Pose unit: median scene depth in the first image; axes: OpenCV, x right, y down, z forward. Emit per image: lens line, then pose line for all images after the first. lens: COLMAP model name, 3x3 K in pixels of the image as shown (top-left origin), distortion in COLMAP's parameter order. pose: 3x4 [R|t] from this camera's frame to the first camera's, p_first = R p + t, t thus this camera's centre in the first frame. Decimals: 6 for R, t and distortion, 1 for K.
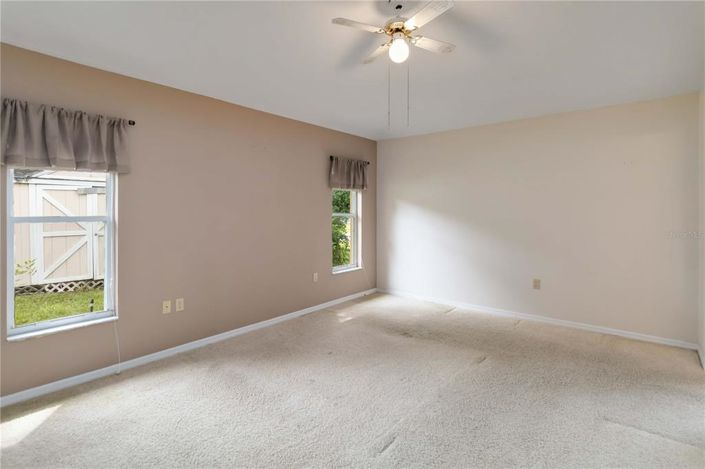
lens RADIAL K [[350.2, 0, 354.3], [0, 350.2, 210.2], [0, 0, 1]] dist [0.026191, -0.000092]
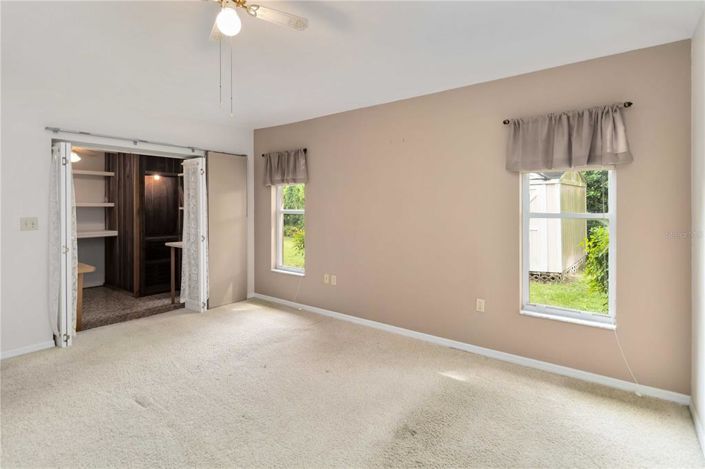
lens RADIAL K [[359.8, 0, 335.2], [0, 359.8, 203.2], [0, 0, 1]] dist [-0.002000, -0.000338]
pose [[0.004607, -0.011627, -0.999922, 0.553747], [-0.000491, 0.999932, -0.011629, 0.000996], [0.999989, 0.000545, 0.004601, 0.671922]]
